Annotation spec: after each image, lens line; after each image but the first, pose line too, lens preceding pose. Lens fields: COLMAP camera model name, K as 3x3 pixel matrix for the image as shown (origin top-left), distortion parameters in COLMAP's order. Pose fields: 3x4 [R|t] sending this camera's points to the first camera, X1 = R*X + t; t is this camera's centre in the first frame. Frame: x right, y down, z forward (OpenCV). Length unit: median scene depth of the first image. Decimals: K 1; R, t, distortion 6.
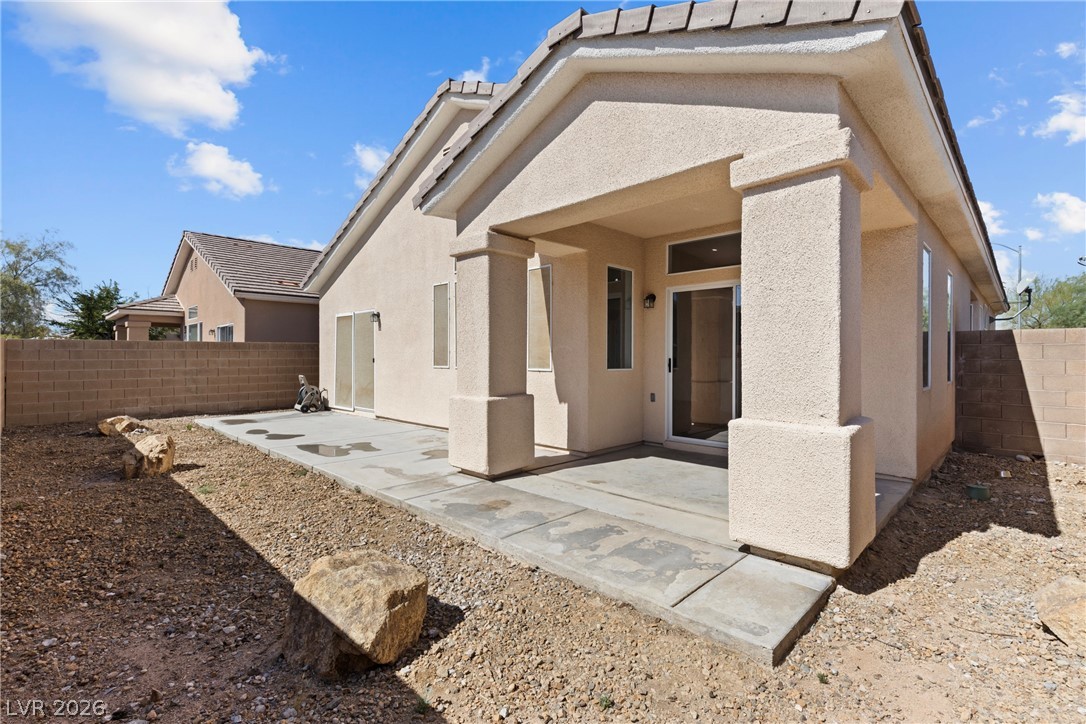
lens RADIAL K [[485.6, 0, 546.3], [0, 485.6, 361.0], [0, 0, 1]] dist [0.005039, -0.000218]
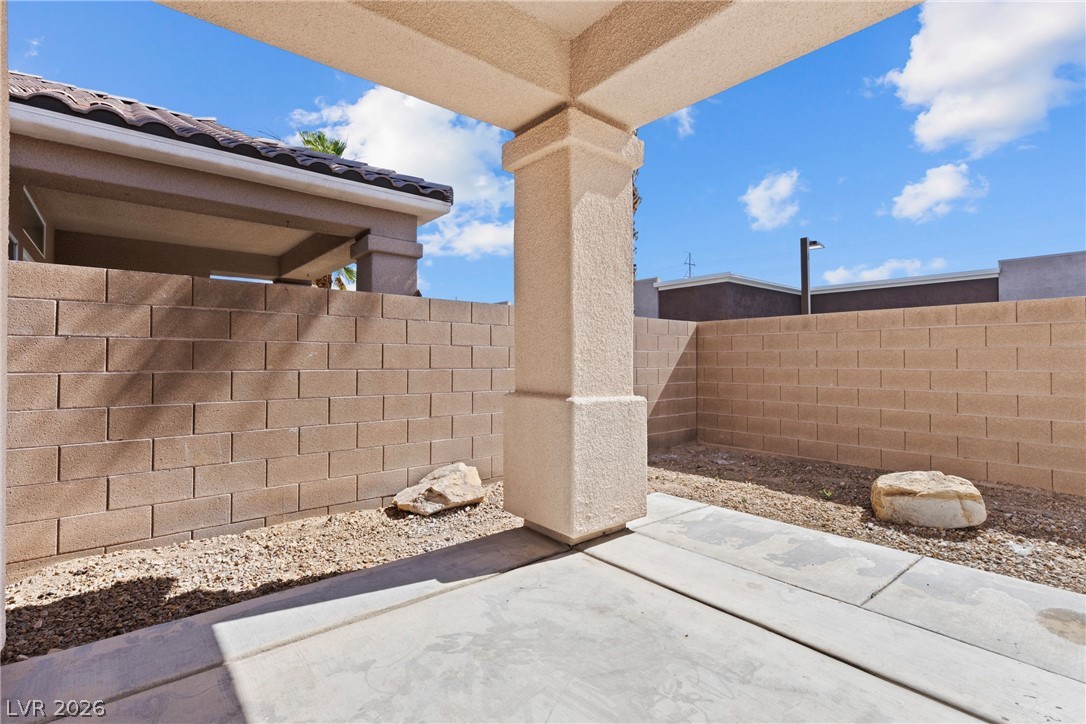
lens RADIAL K [[485.6, 0, 546.3], [0, 485.6, 361.0], [0, 0, 1]] dist [0.005039, -0.000218]
pose [[-0.993970, 0.001572, 0.109645, 0.421346], [0.002061, 0.999988, 0.004349, 0.035674], [-0.109636, 0.004548, -0.993961, 1.795615]]
